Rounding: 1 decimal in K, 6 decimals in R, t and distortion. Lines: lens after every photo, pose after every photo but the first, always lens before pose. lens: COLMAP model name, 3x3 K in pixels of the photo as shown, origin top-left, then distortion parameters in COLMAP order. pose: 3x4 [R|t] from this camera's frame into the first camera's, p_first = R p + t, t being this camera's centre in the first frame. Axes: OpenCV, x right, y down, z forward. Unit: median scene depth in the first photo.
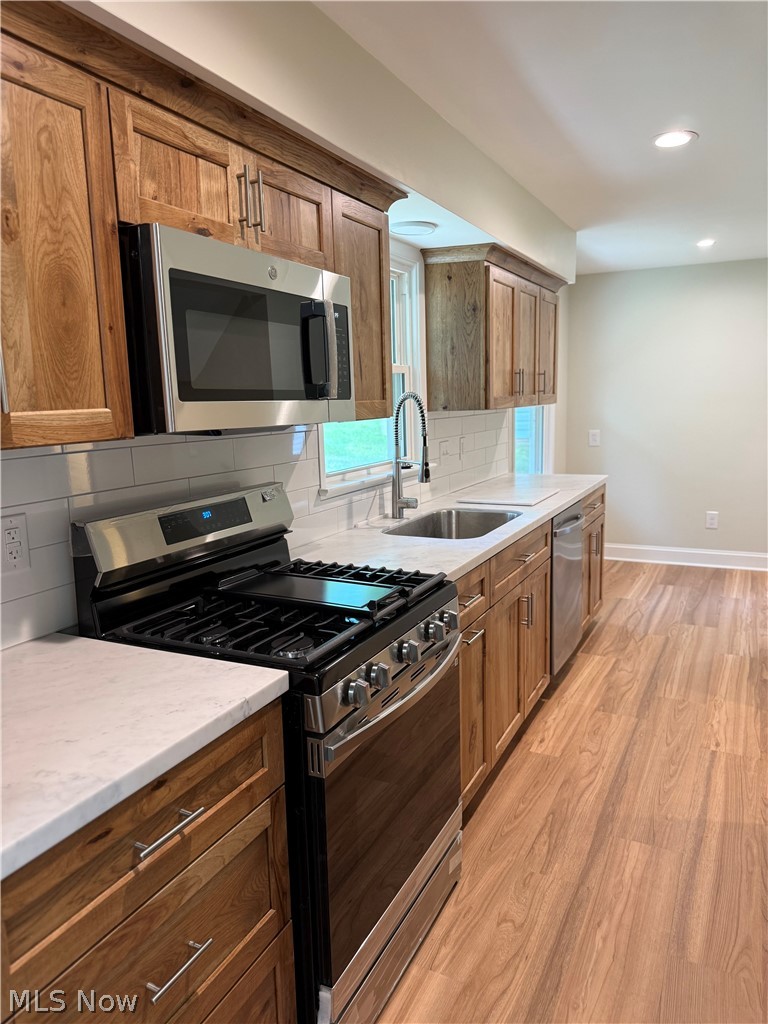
lens RADIAL K [[742.9, 0, 409.7], [0, 742.9, 511.3], [0, 0, 1]] dist [0.099790, -0.073801]
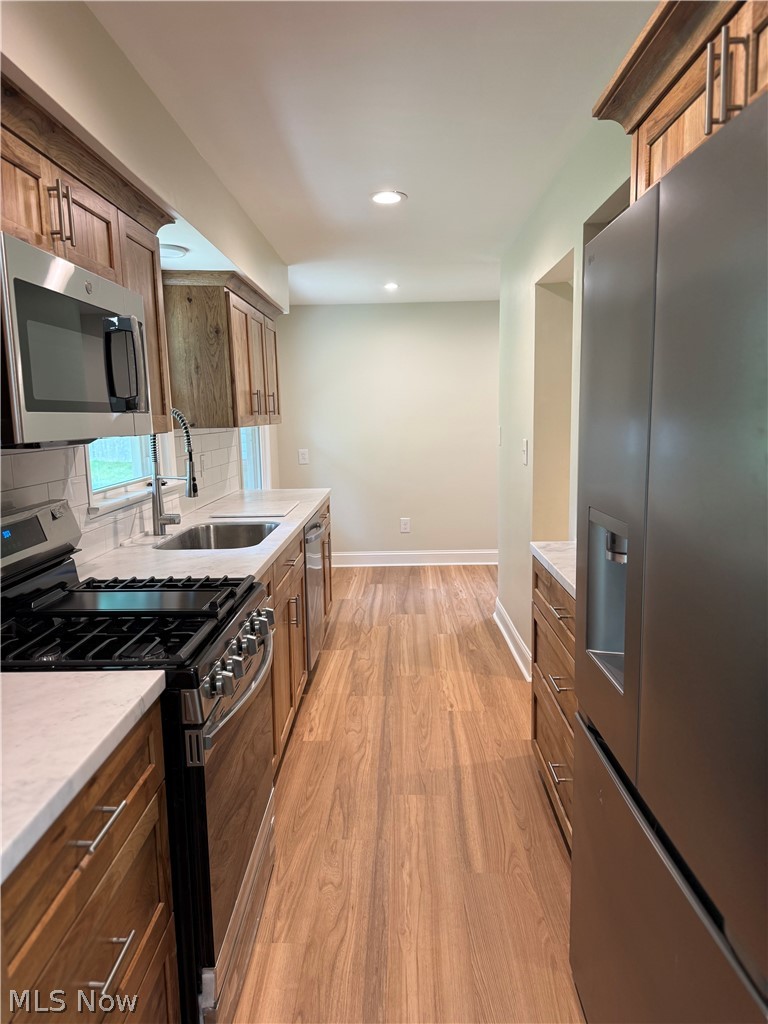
lens RADIAL K [[733.1, 0, 384.0], [0, 733.1, 512.0], [0, 0, 1]] dist [0.112820, -0.067905]
pose [[0.917866, -0.054916, 0.393073, -0.164418], [0.066269, 0.997684, -0.015358, 0.018034], [-0.391319, 0.040146, 0.919379, -0.048738]]
